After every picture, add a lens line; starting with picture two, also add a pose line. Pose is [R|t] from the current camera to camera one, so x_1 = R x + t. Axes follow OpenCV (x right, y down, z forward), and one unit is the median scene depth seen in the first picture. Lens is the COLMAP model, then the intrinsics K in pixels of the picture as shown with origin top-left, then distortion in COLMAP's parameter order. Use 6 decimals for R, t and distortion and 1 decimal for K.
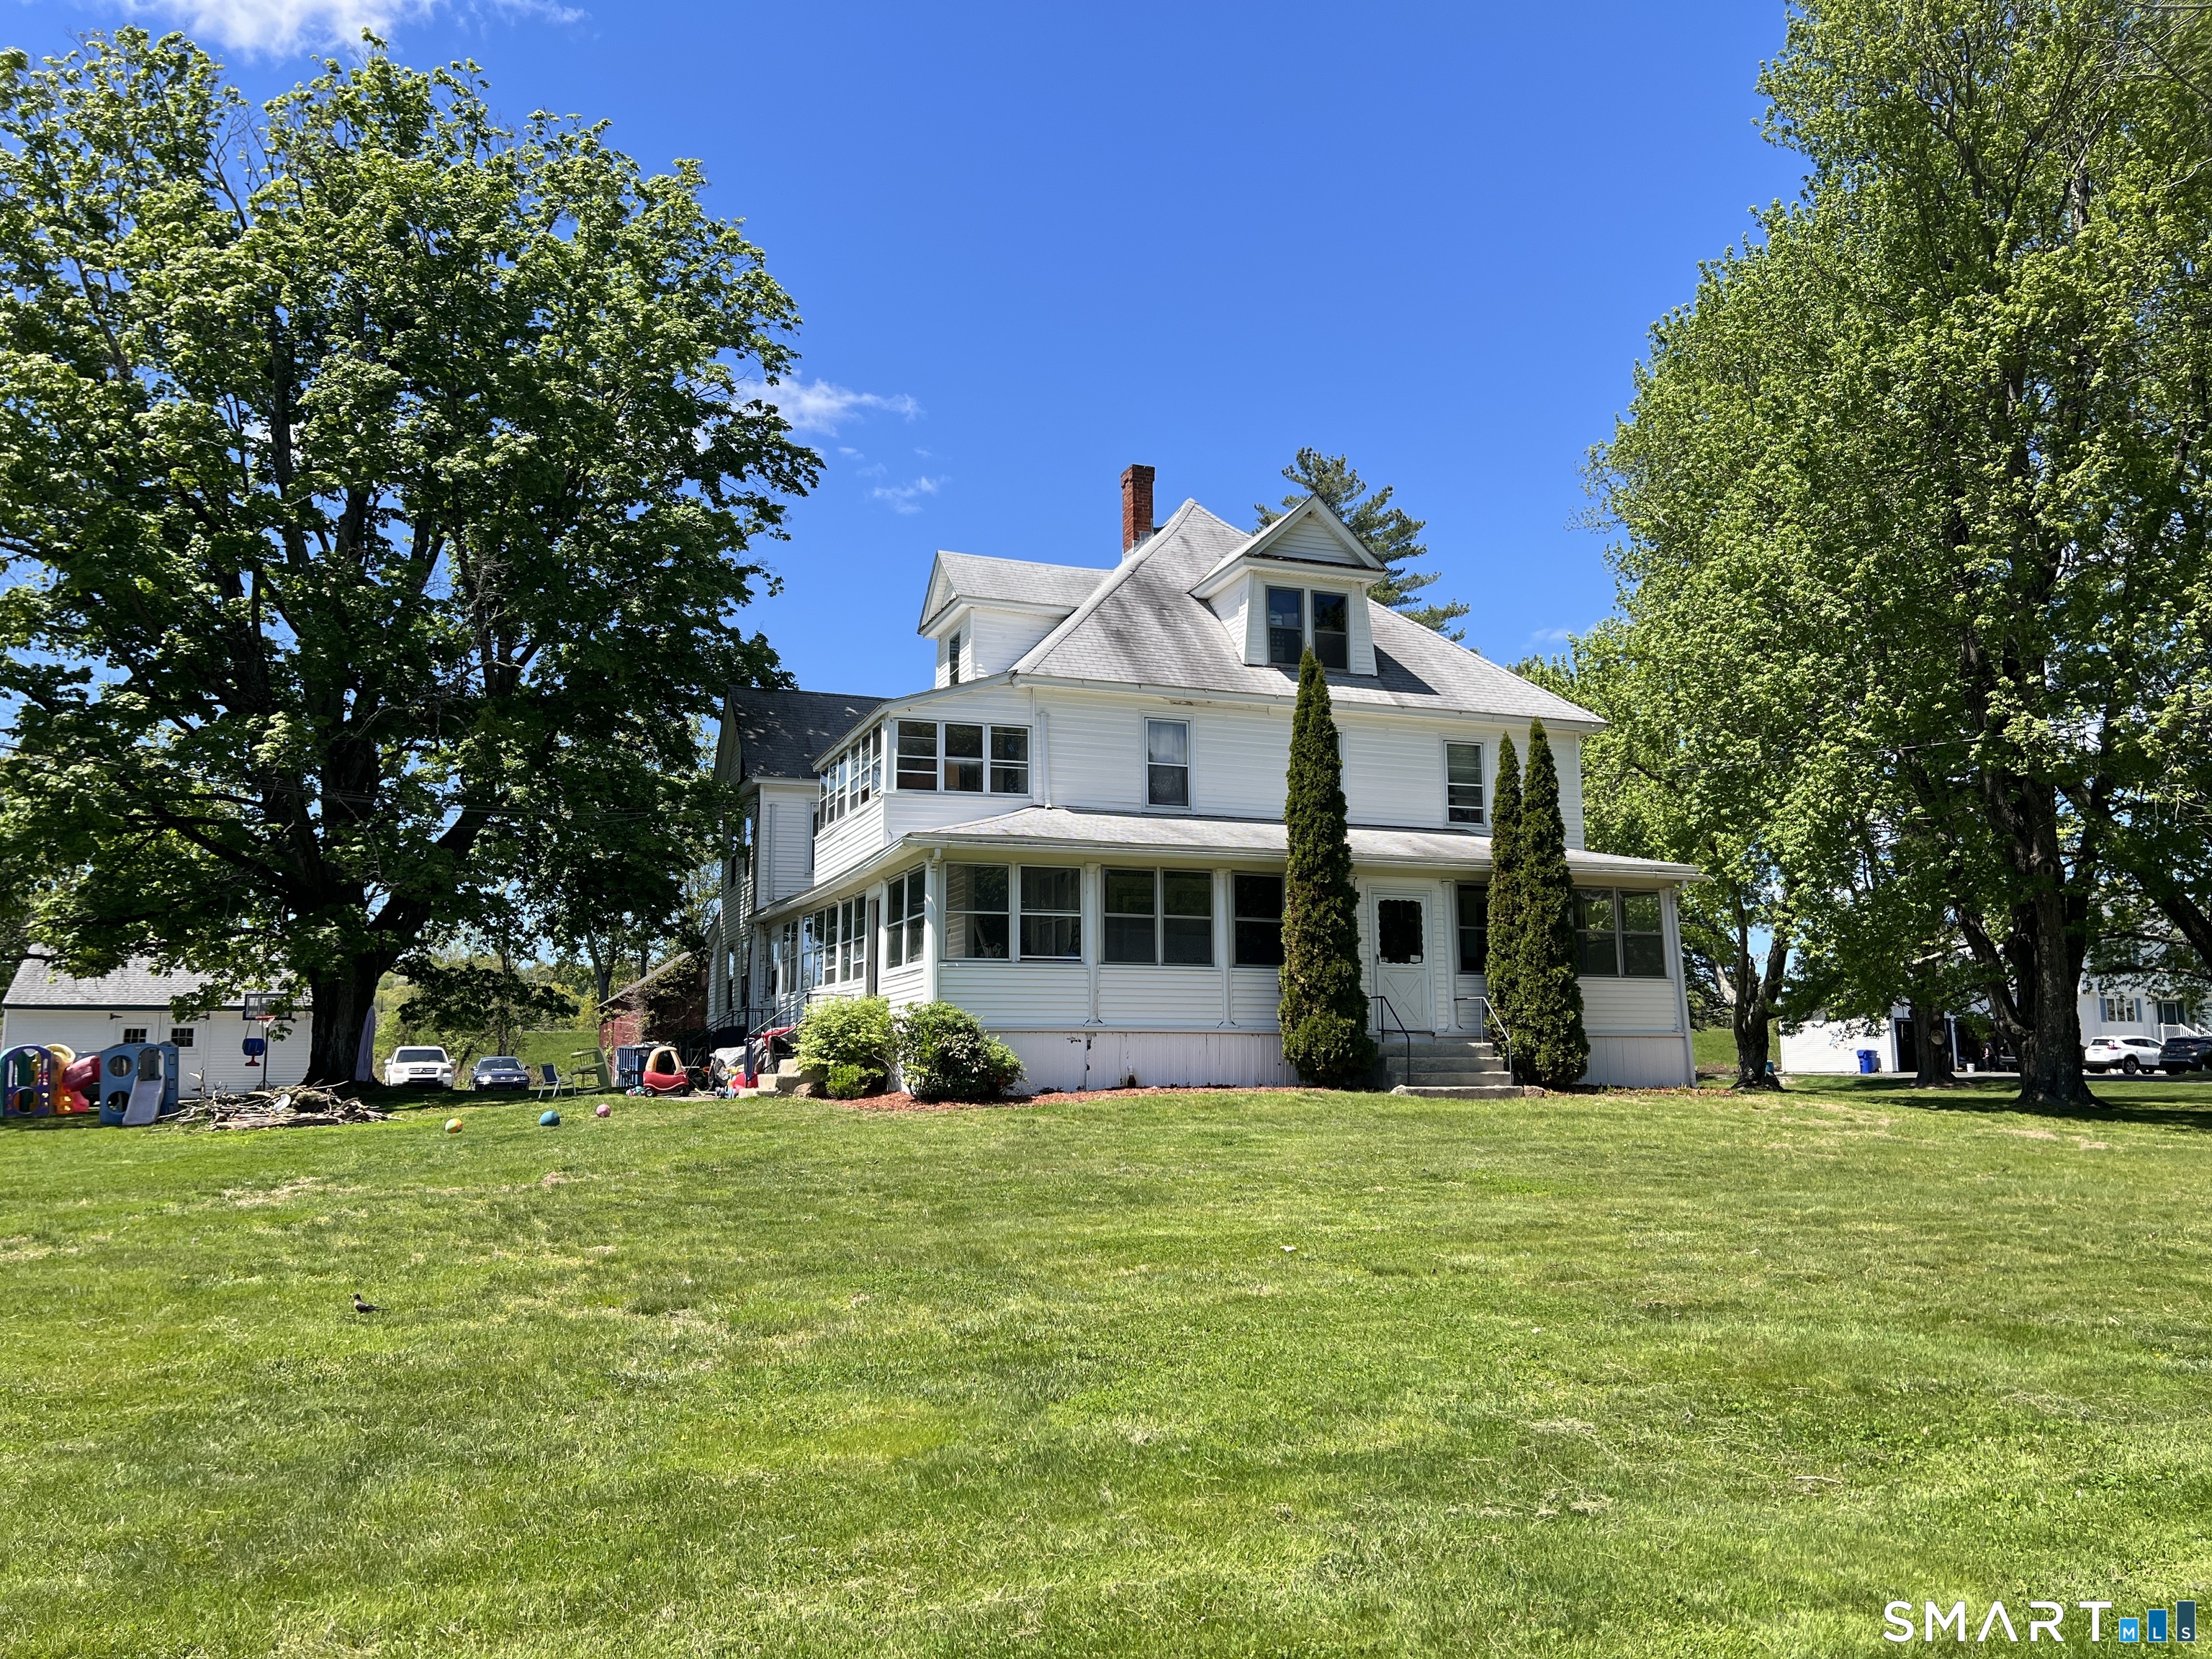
lens RADIAL K [[1675.0, 0, 1113.6], [0, 1675.0, 802.8], [0, 0, 1]] dist [0.082773, -0.074908]
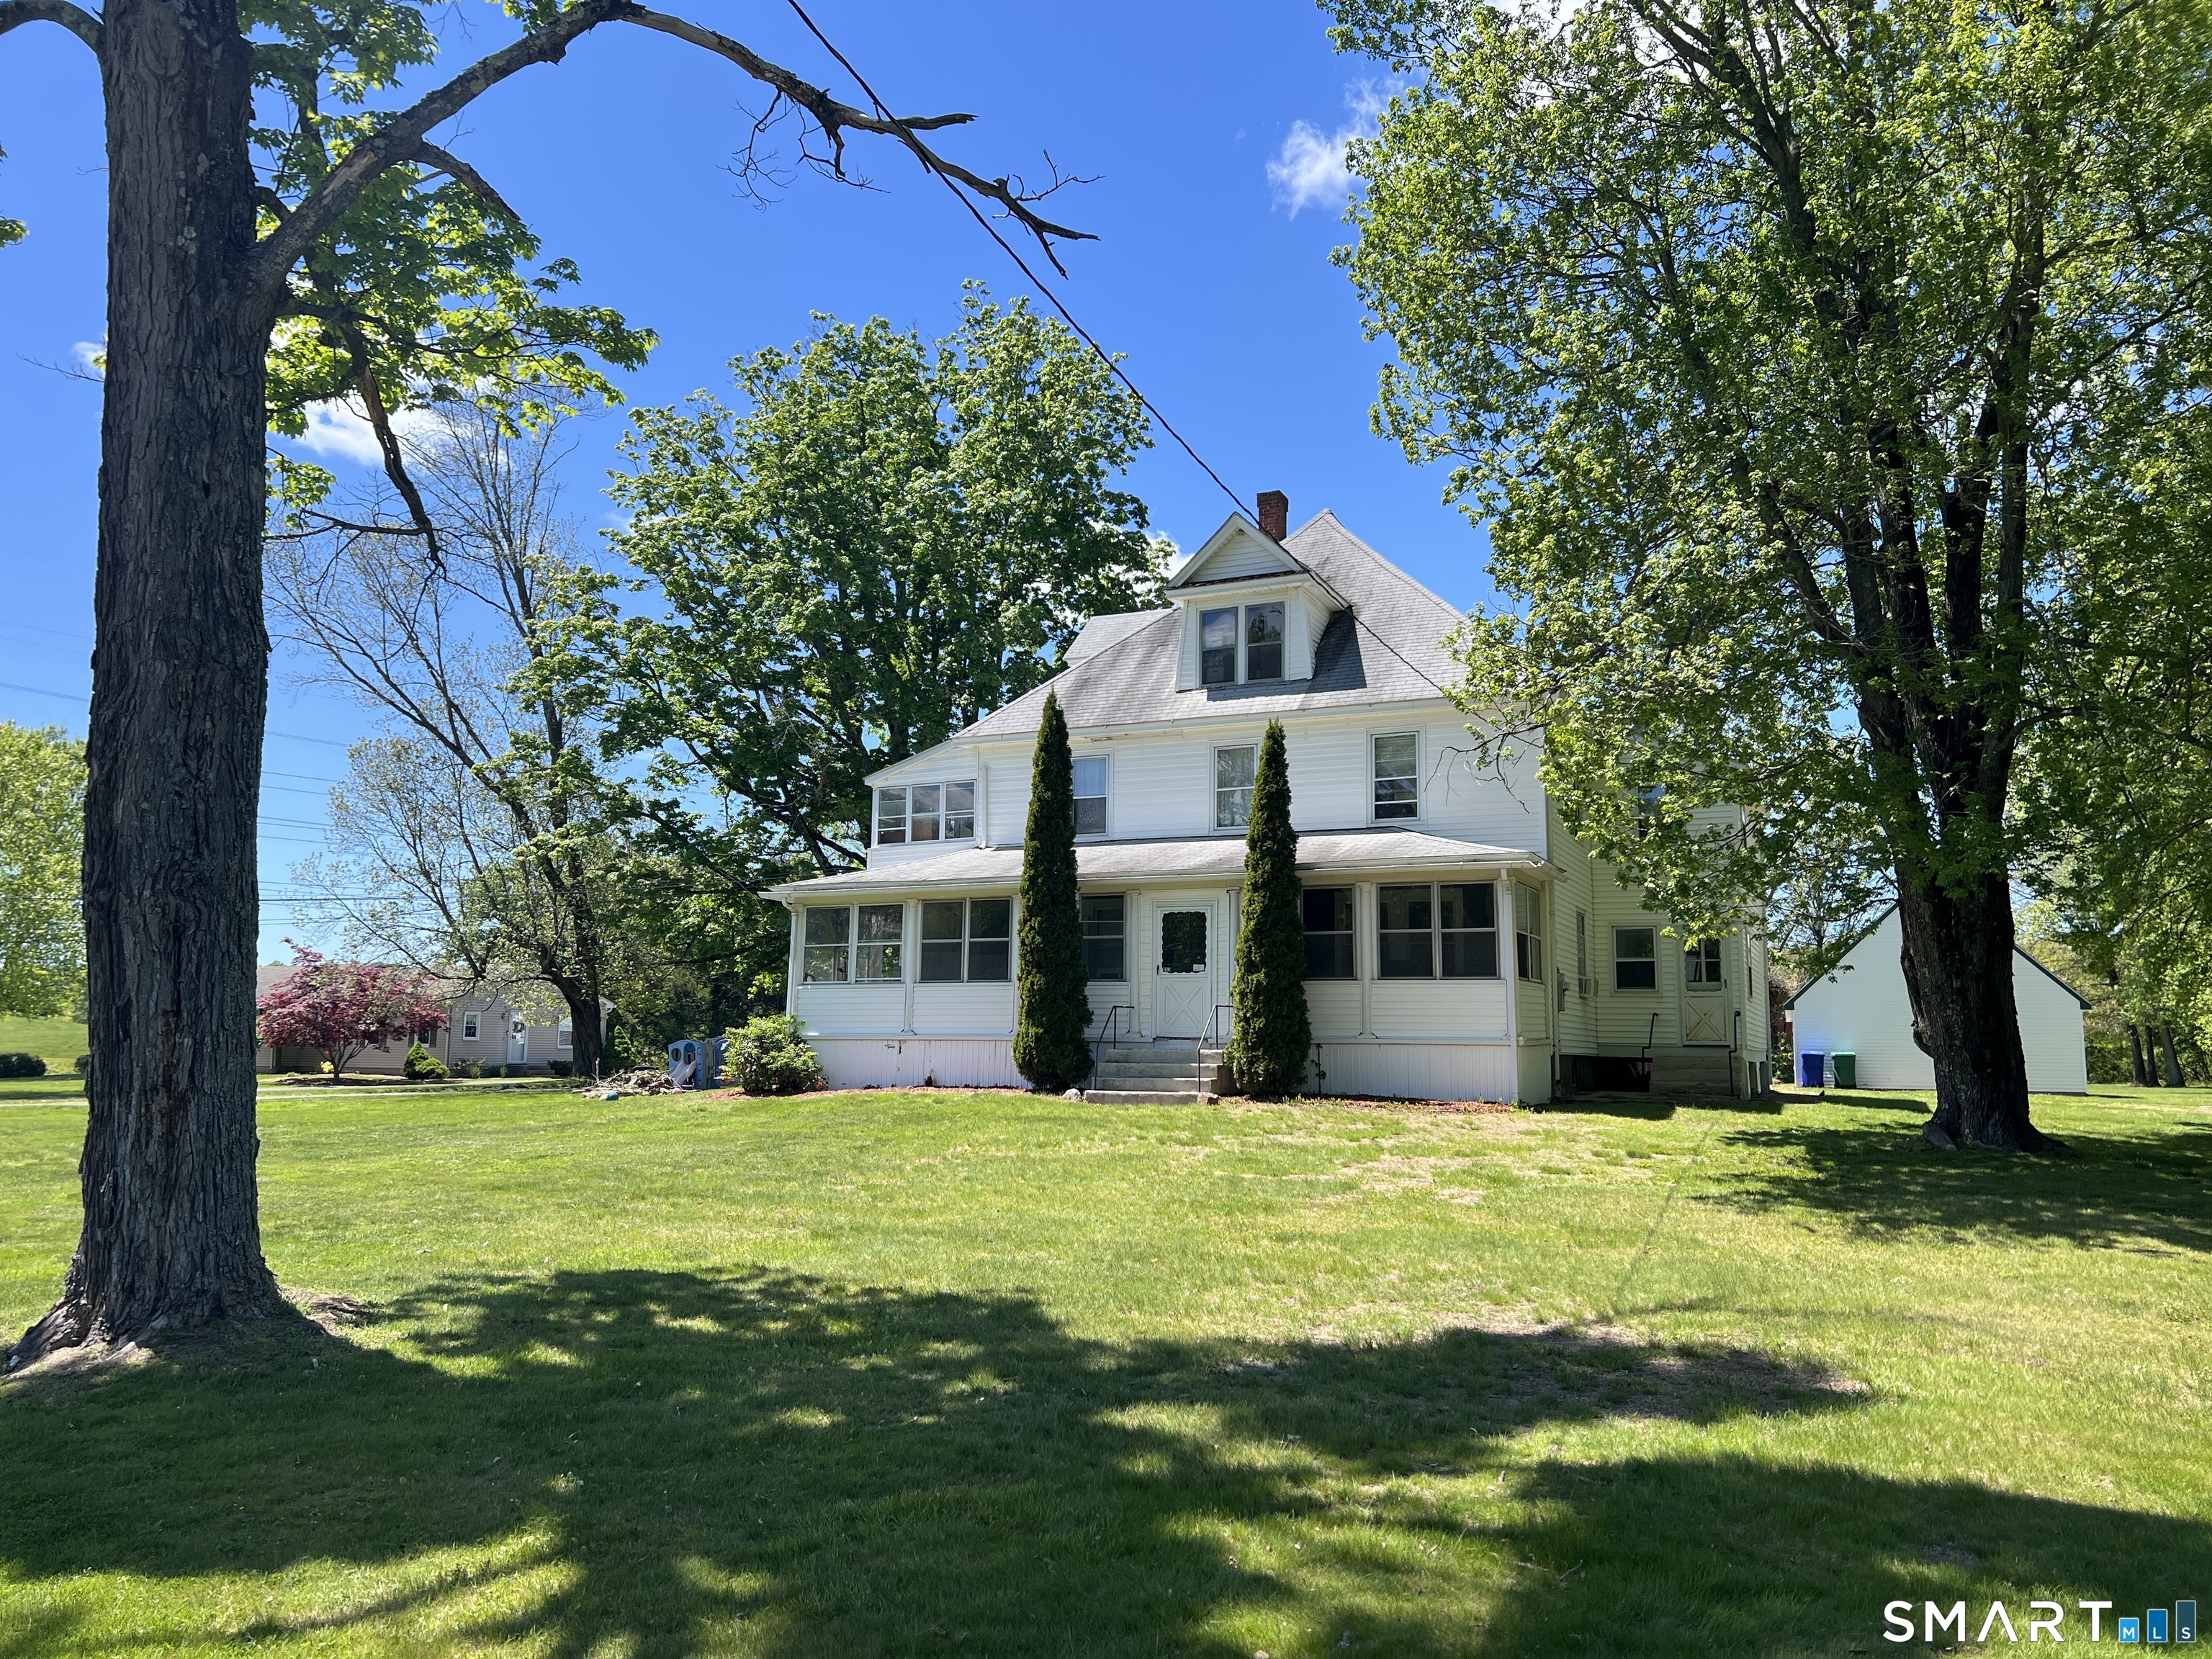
lens RADIAL K [[1778.4, 0, 1101.5], [0, 1778.4, 811.2], [0, 0, 1]] dist [0.030721, -0.058948]
pose [[0.684301, -0.094723, -0.723021, 0.981837], [0.095768, 0.994613, -0.039665, 0.036717], [0.722884, -0.042100, 0.689686, 0.226299]]
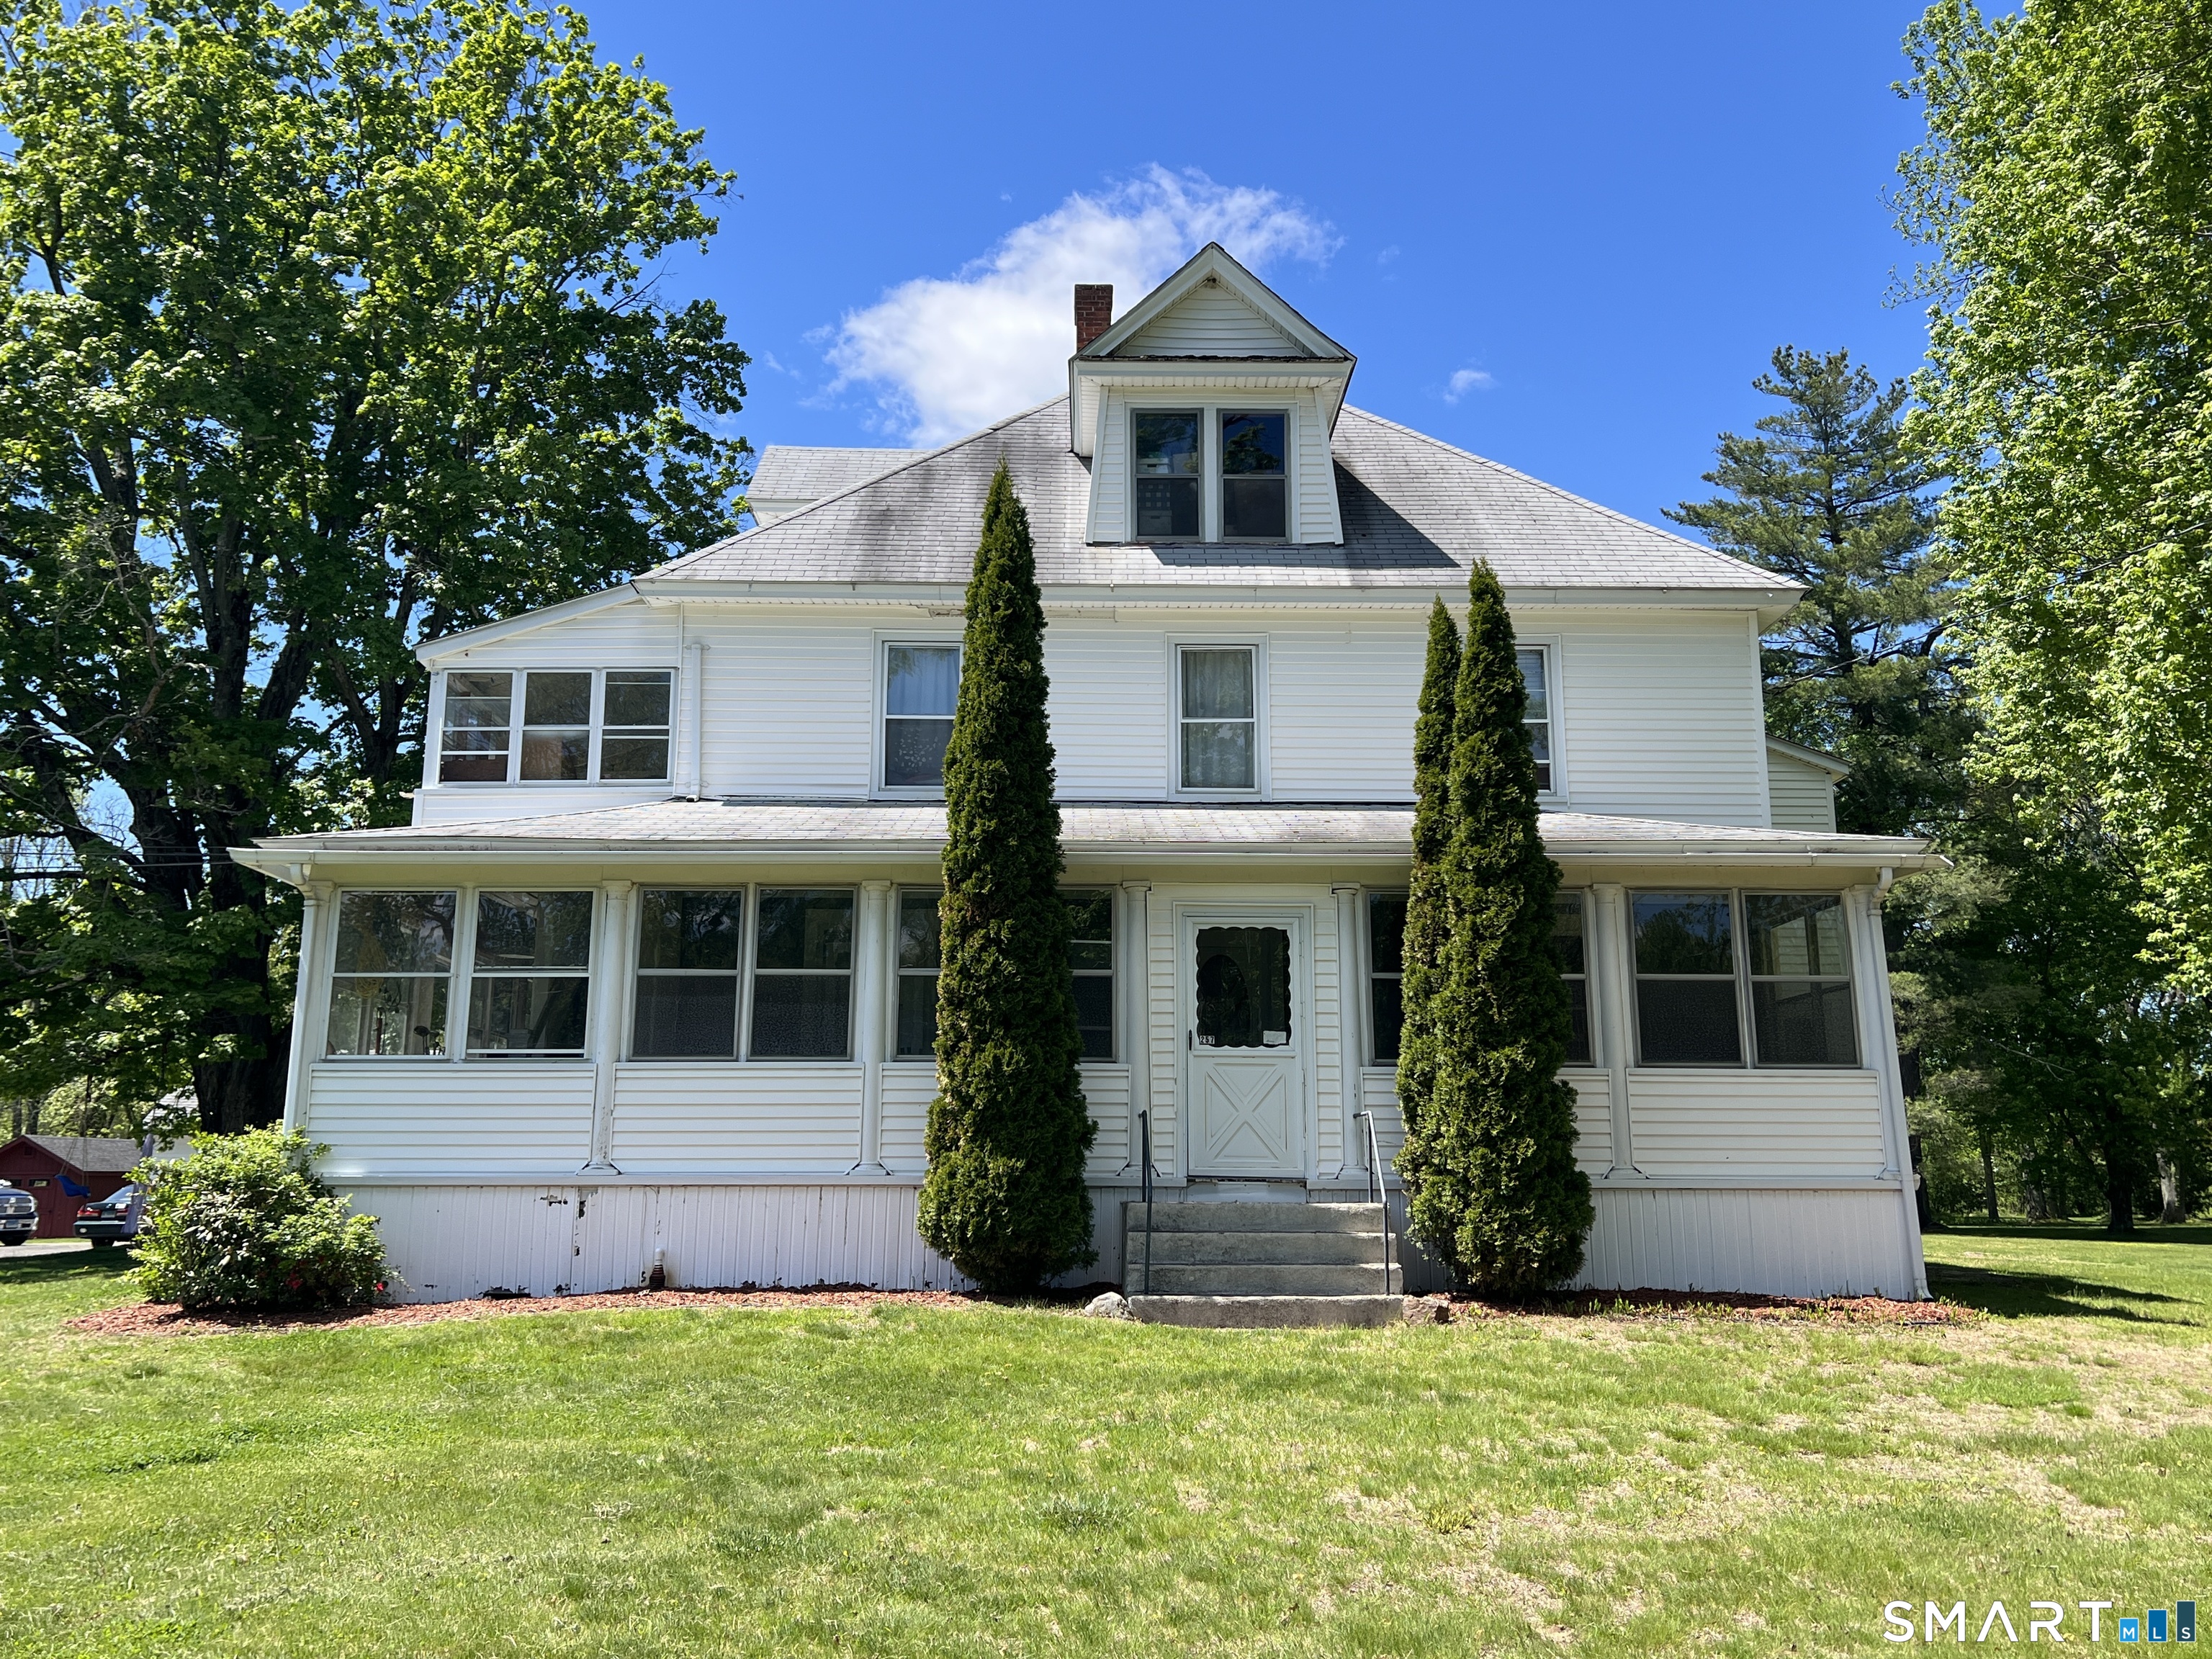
lens RADIAL K [[1891.3, 0, 1115.4], [0, 1891.3, 794.0], [0, 0, 1]] dist [0.090069, -0.097155]
pose [[0.938456, -0.066647, -0.338908, 0.357244], [0.048730, 0.996941, -0.061115, 0.053405], [0.341944, 0.040839, 0.938833, 0.449375]]
